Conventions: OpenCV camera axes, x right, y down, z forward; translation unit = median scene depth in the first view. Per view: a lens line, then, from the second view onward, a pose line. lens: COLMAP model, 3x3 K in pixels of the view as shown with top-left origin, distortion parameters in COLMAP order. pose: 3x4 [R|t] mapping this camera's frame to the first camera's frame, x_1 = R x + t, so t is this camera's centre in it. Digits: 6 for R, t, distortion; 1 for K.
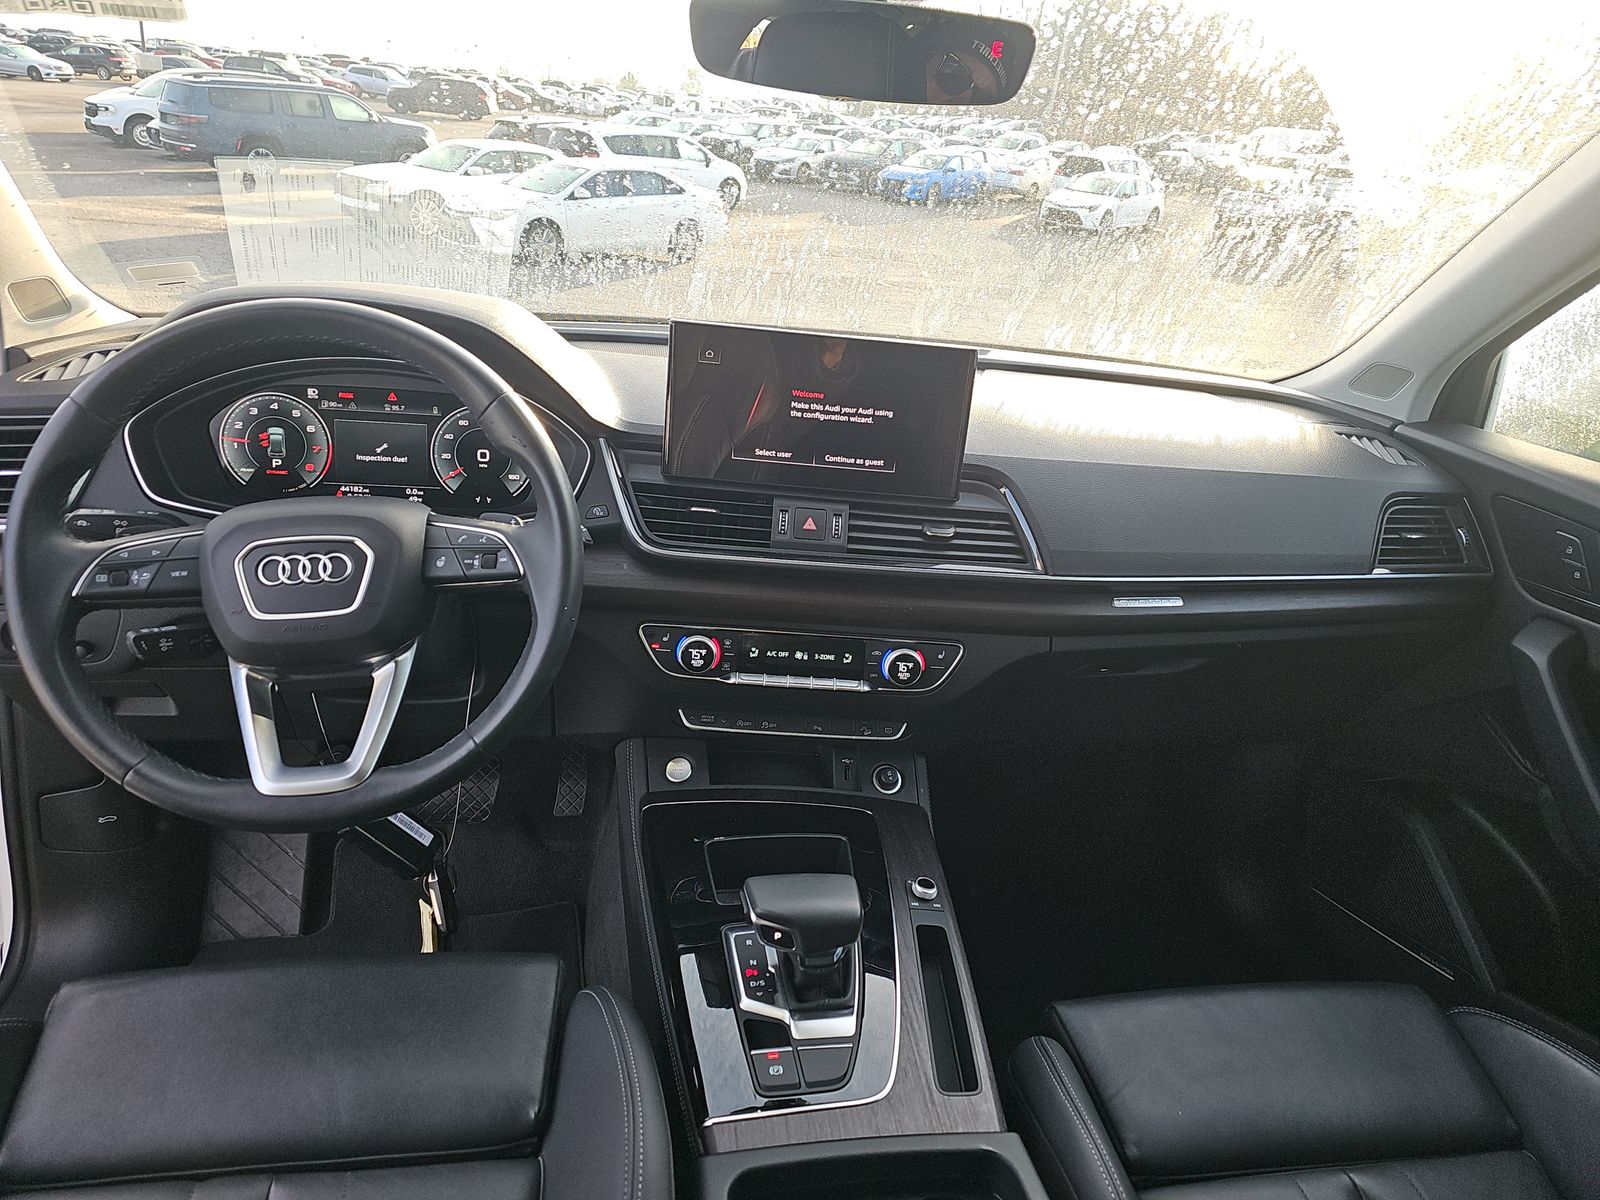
lens RADIAL K [[1038.3, 0, 817.1], [0, 1038.3, 594.4], [0, 0, 1]] dist [0.014537, -0.026602]
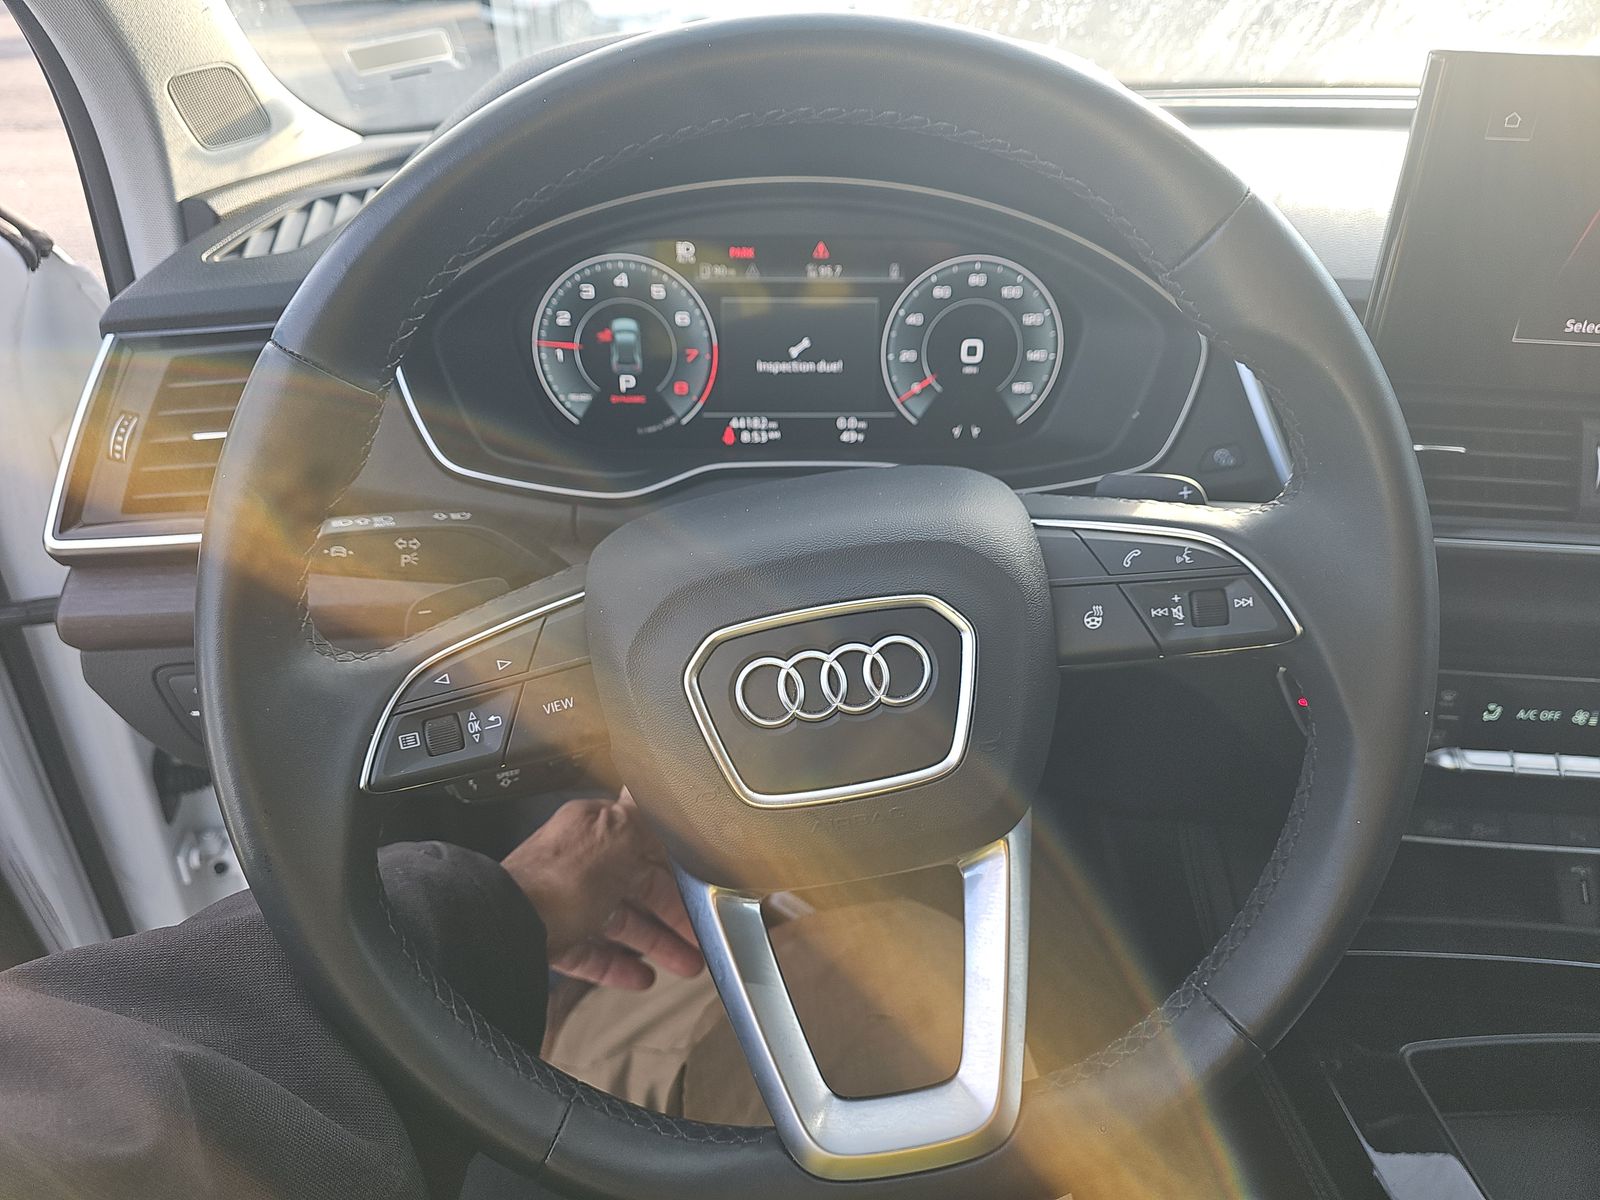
lens RADIAL K [[1038.3, 0, 803.2], [0, 1038.3, 605.5], [0, 0, 1]] dist [0.014537, -0.026602]
pose [[0.984689, 0.002331, -0.174307, -0.322041], [0.025002, 0.987684, 0.154450, -0.090697], [0.172521, -0.156443, 0.972503, 0.440578]]
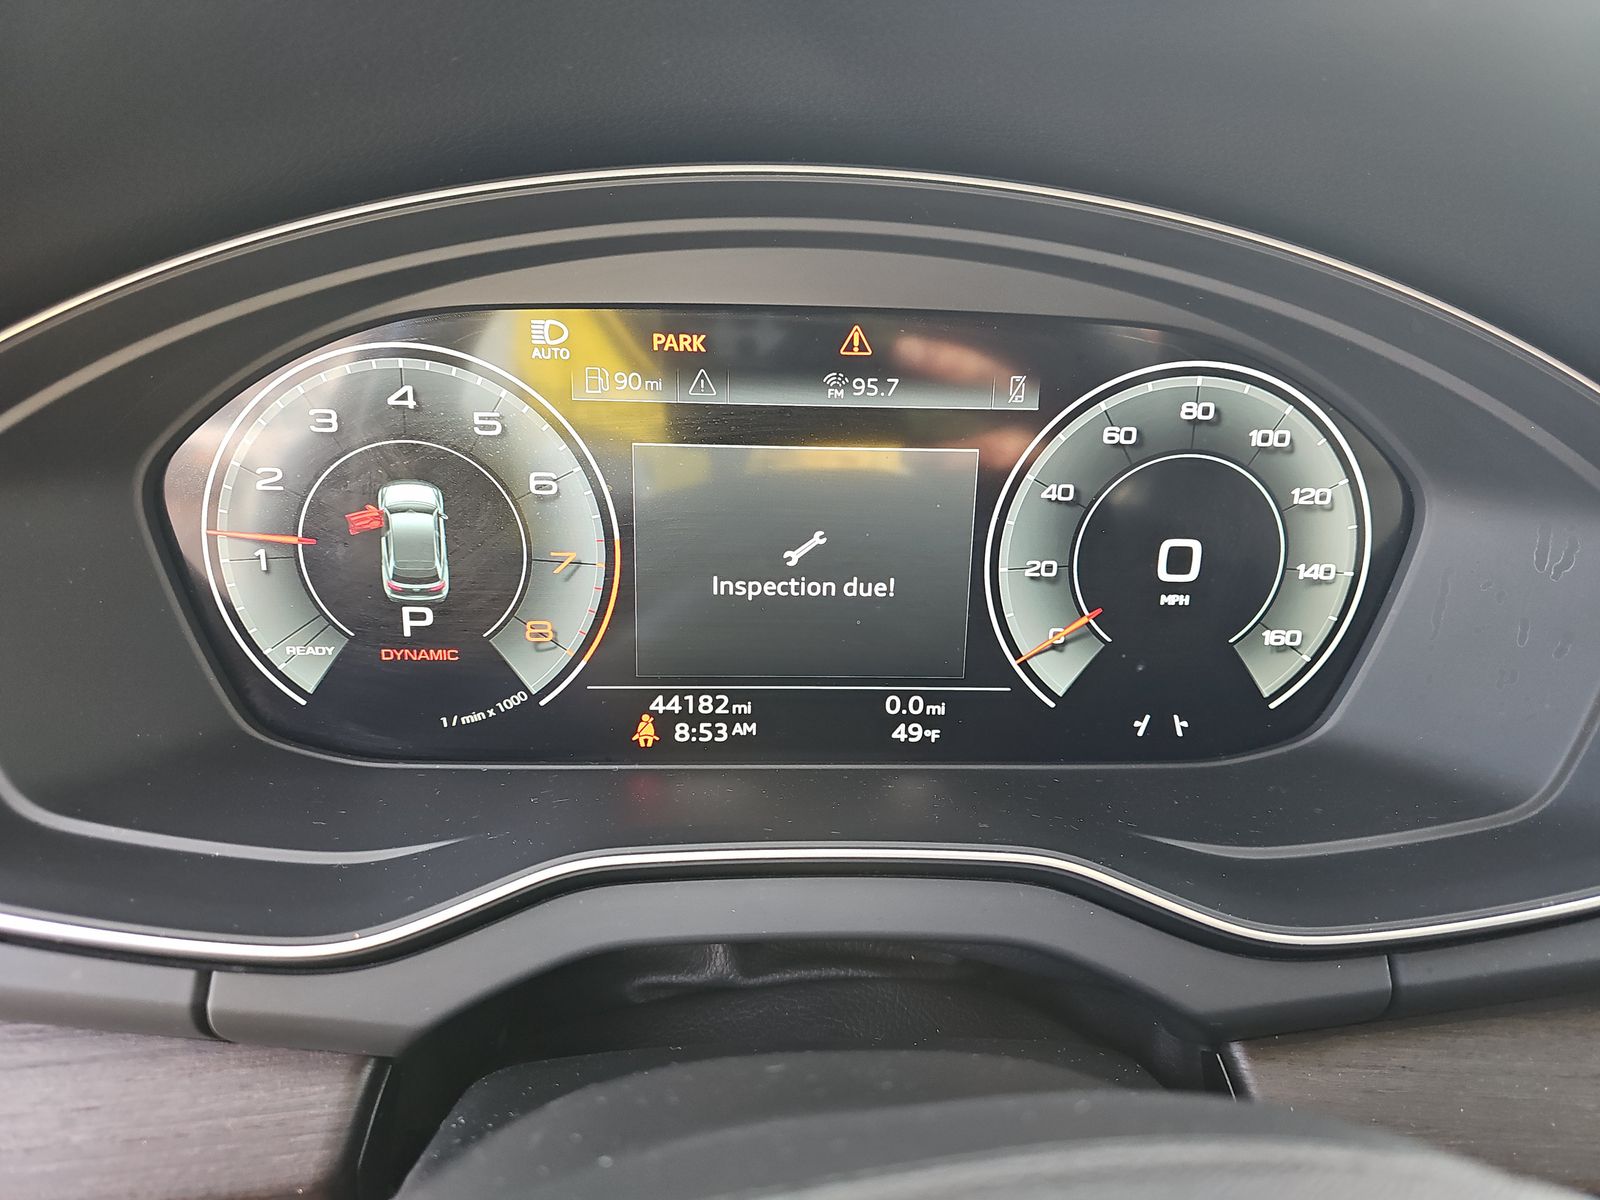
lens RADIAL K [[1038.3, 0, 813.5], [0, 1038.3, 555.5], [0, 0, 1]] dist [0.014537, -0.026602]
pose [[0.985774, -0.005968, -0.167971, -0.377230], [0.007824, 0.999915, 0.010391, -0.142503], [0.167895, -0.011558, 0.985737, 0.758154]]
